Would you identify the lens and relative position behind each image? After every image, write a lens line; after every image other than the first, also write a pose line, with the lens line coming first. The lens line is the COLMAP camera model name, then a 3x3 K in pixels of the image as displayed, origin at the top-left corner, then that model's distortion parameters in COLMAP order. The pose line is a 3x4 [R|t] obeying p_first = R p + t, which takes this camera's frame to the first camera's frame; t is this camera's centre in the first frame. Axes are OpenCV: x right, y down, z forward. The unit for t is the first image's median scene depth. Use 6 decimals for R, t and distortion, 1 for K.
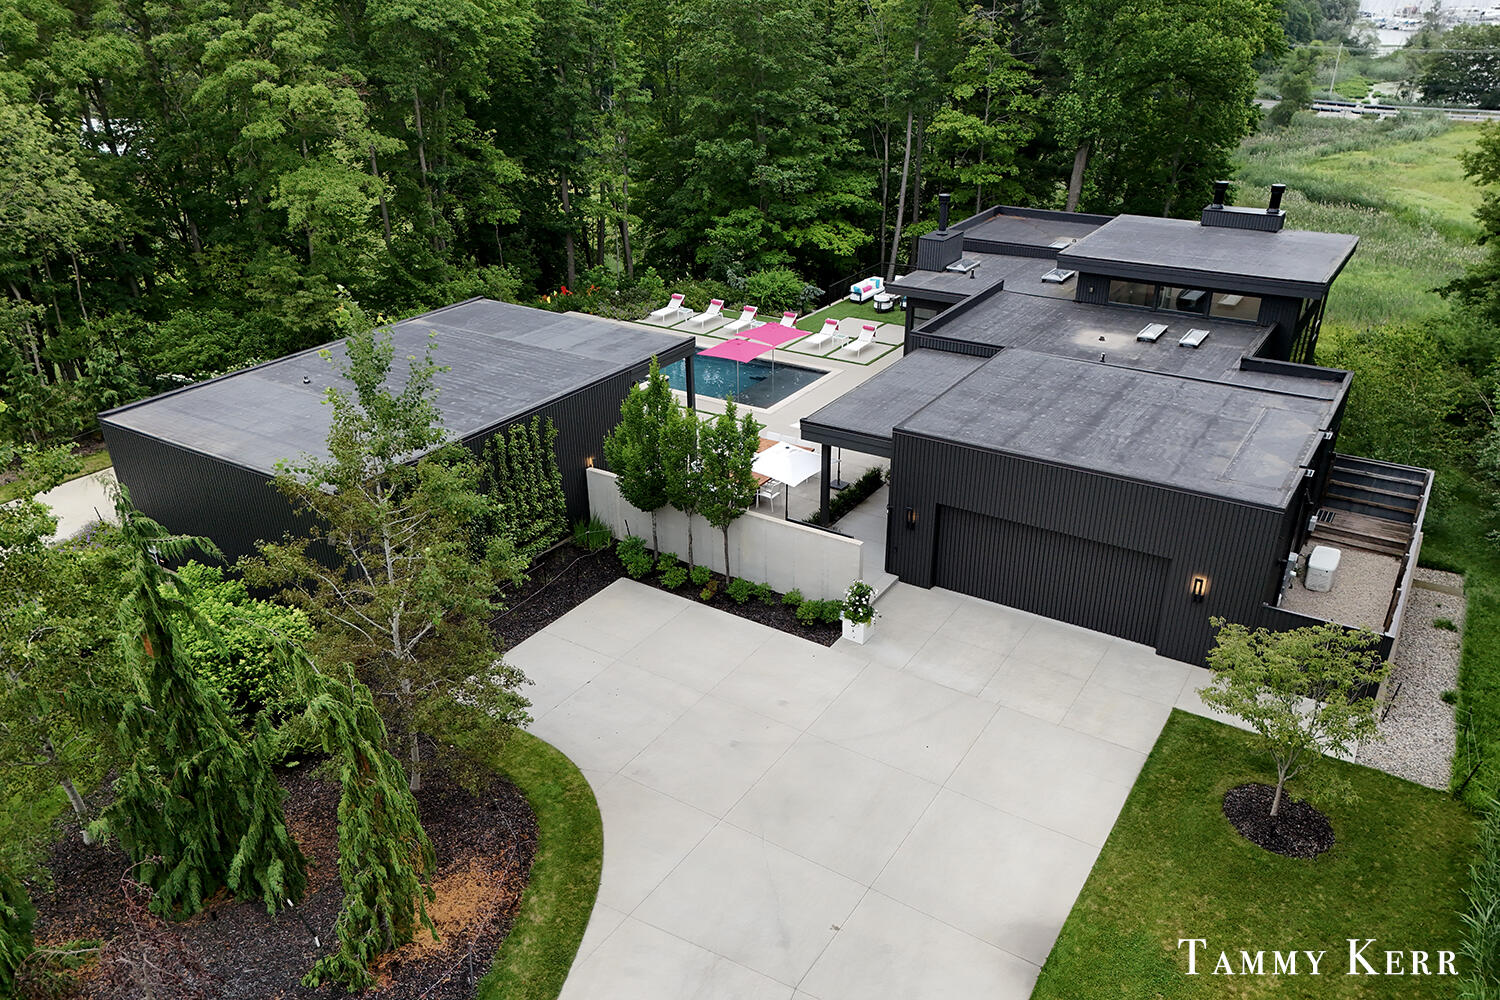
lens RADIAL K [[1107.4, 0, 729.8], [0, 1107.4, 531.8], [0, 0, 1]] dist [0.009125, 0.000235]
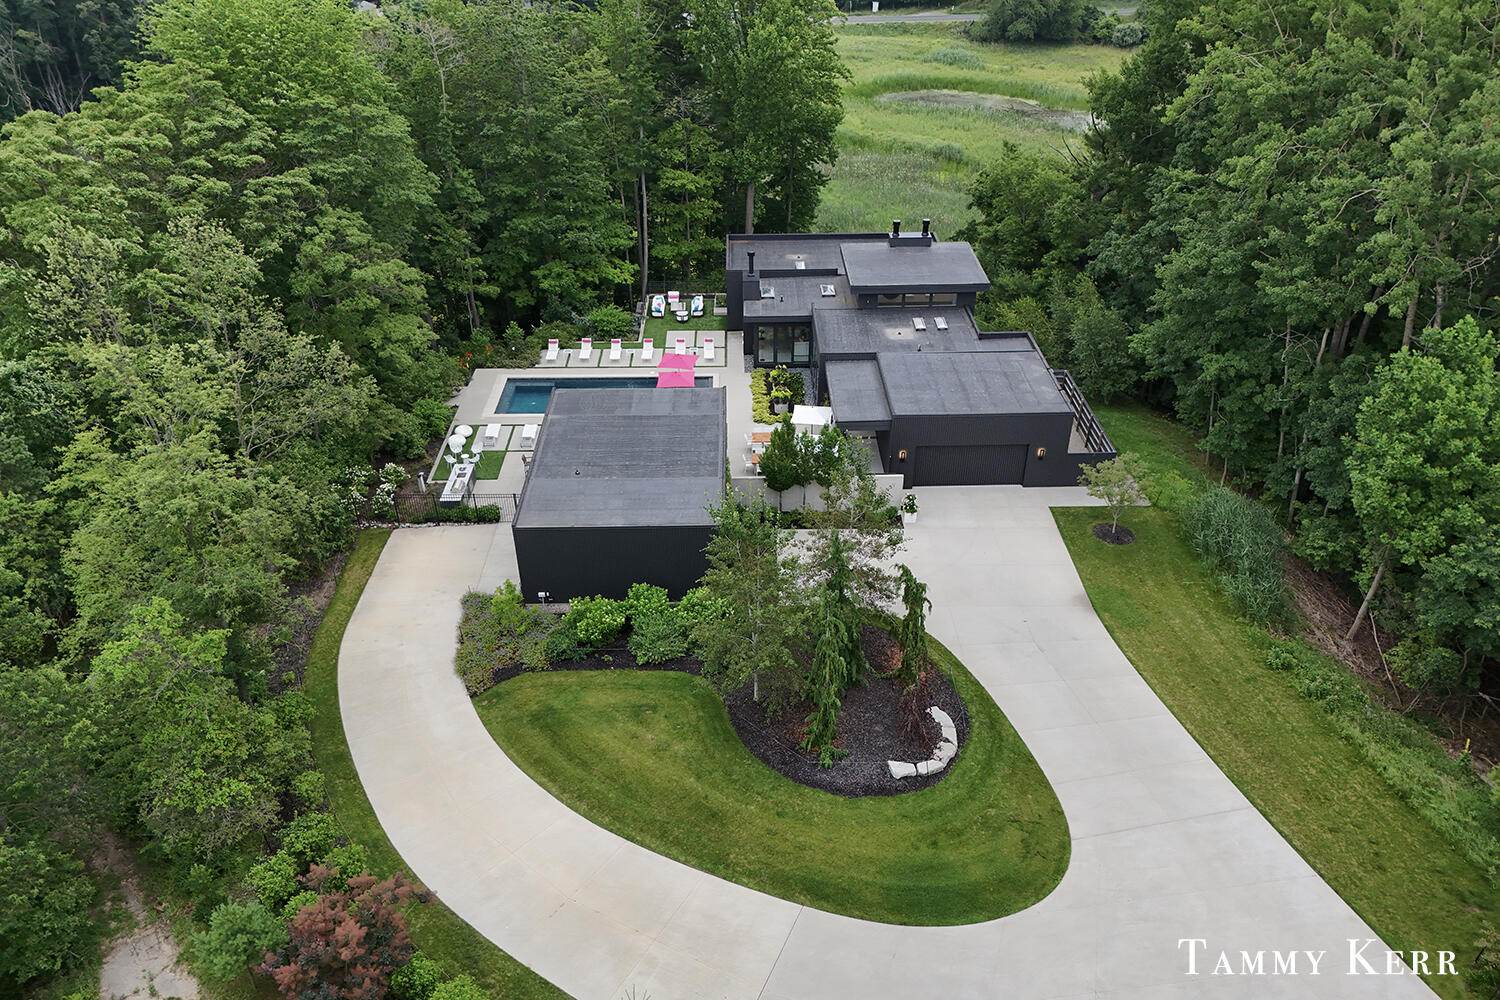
lens RADIAL K [[1083.7, 0, 747.3], [0, 1083.7, 556.9], [0, 0, 1]] dist [0.031920, -0.000489]
pose [[0.828493, -0.309366, 0.466790, -0.828917], [0.250293, 0.950228, 0.185526, -0.218856], [-0.500952, -0.036873, 0.864689, -0.443941]]
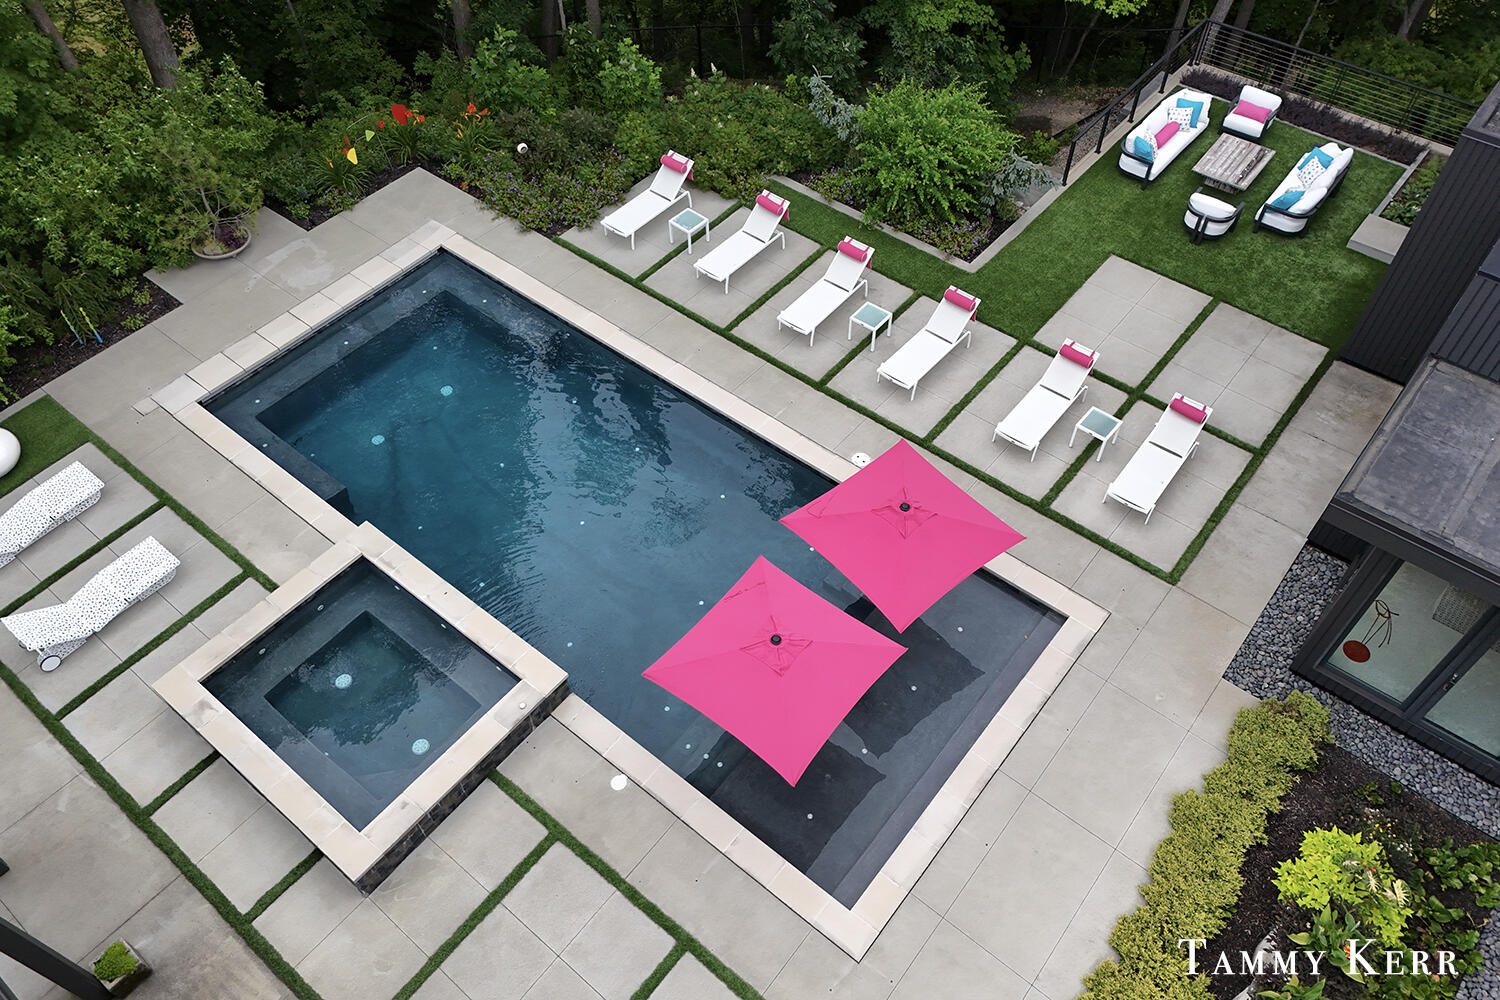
lens RADIAL K [[1107.4, 0, 729.8], [0, 1107.4, 531.8], [0, 0, 1]] dist [0.009125, 0.000235]
pose [[0.994031, 0.087765, -0.064810, 0.012562], [-0.051561, 0.901417, 0.429871, -0.389015], [0.096149, -0.423963, 0.900561, 0.877277]]
